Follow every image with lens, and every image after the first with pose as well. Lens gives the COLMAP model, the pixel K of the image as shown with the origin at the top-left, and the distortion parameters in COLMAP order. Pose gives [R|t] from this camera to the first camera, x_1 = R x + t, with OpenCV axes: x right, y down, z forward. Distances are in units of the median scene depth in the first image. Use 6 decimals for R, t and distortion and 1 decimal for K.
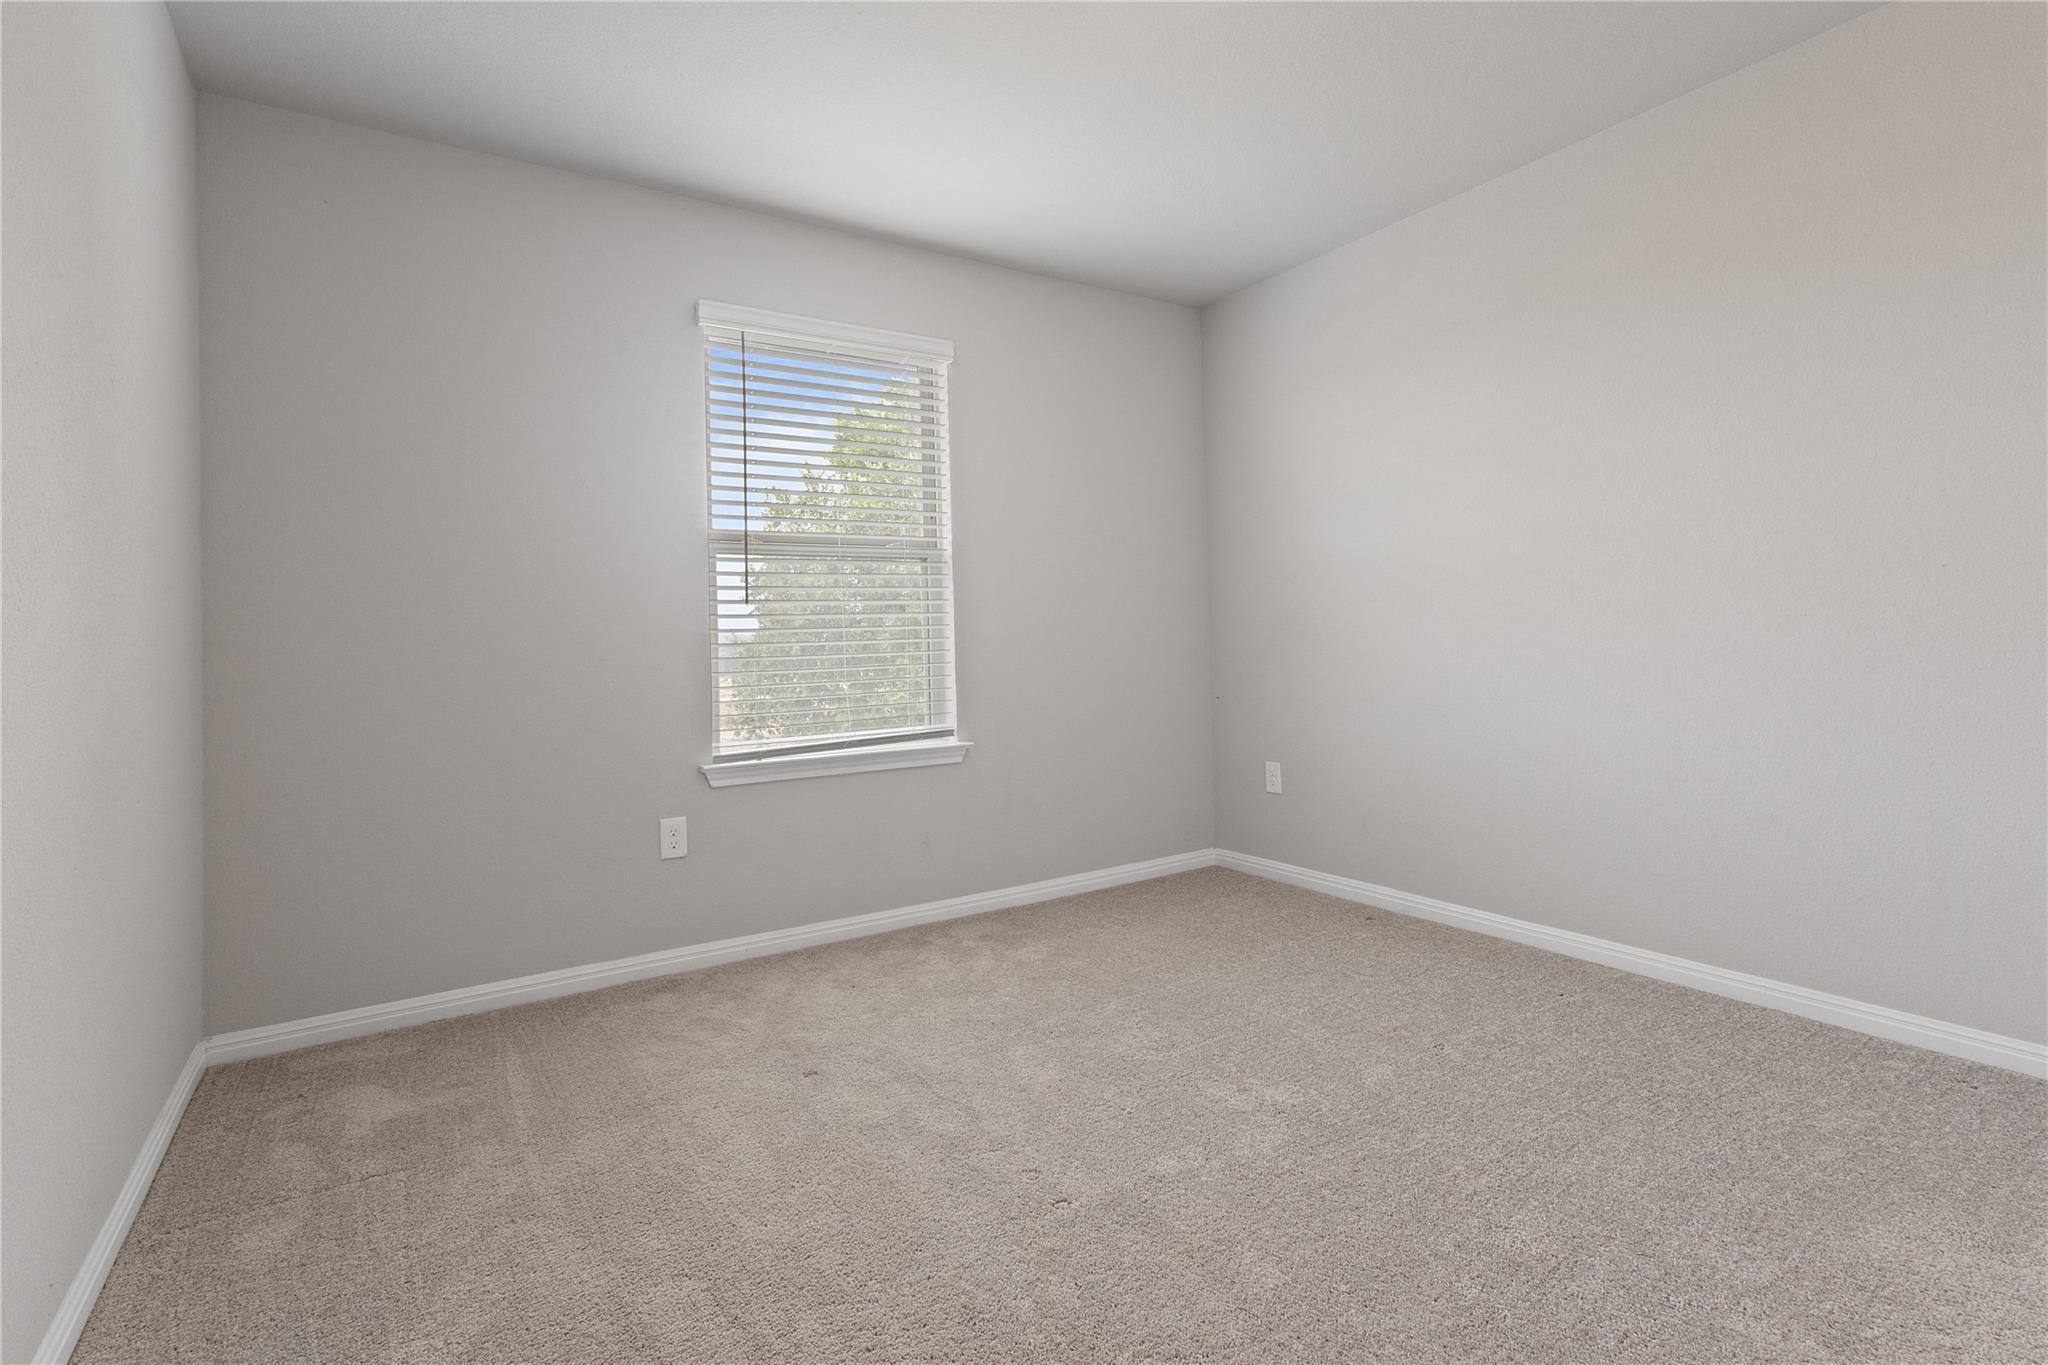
lens RADIAL K [[952.3, 0, 1024.0], [0, 952.3, 682.5], [0, 0, 1]] dist [0.000573, 0.000404]
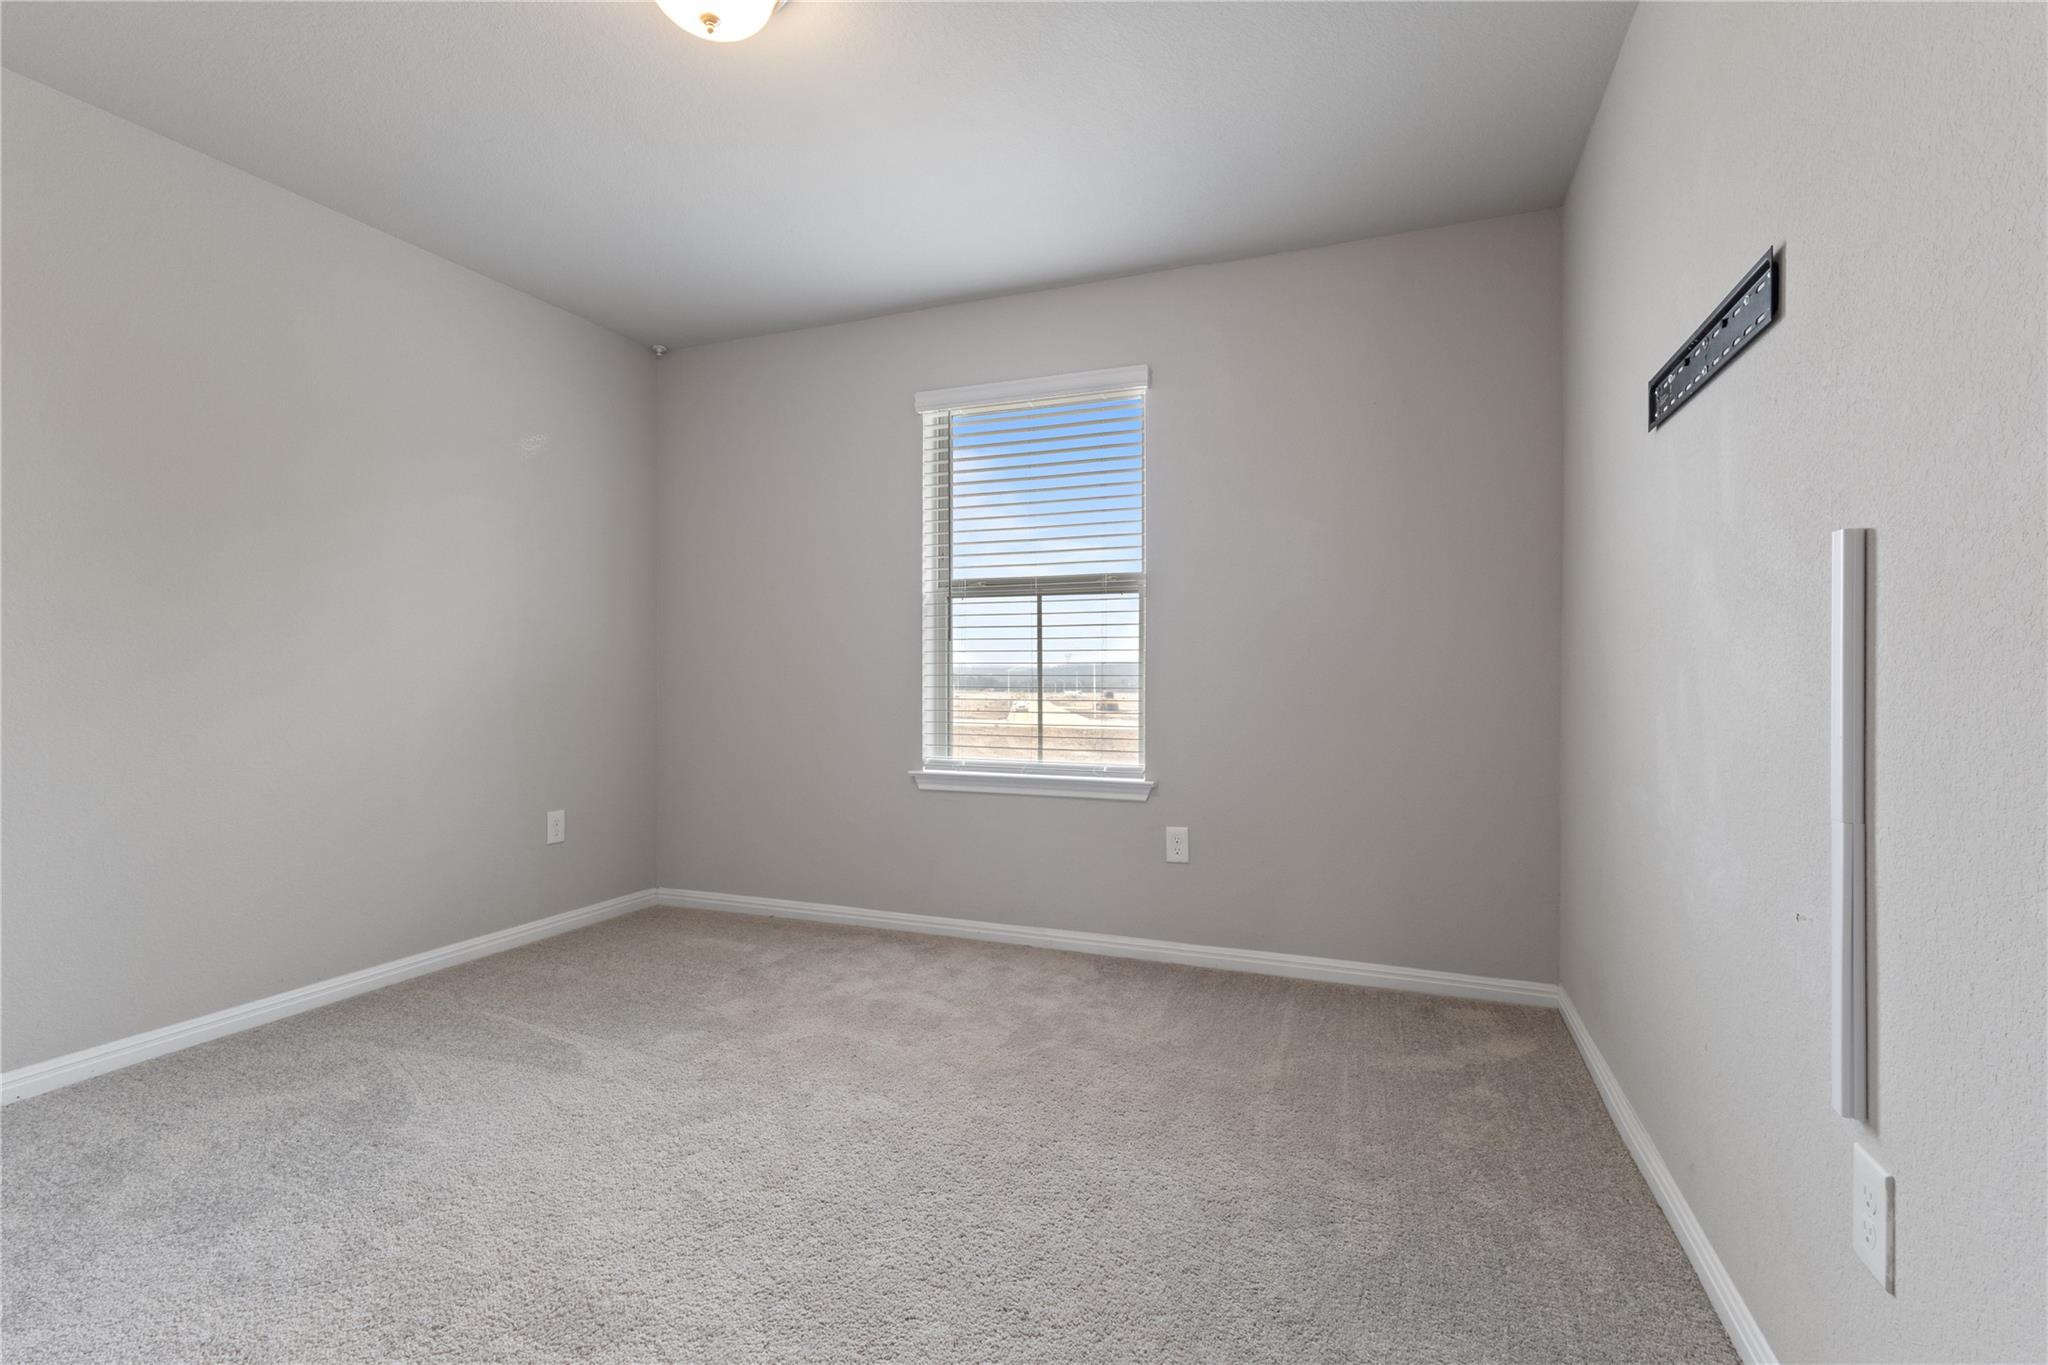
lens RADIAL K [[952.3, 0, 1024.0], [0, 952.3, 682.5], [0, 0, 1]] dist [0.000573, 0.000404]
pose [[0.585311, 0.036520, -0.809986, 0.592393], [-0.047895, 0.998798, 0.010423, -0.036371], [0.809393, 0.032694, 0.586357, 0.311037]]
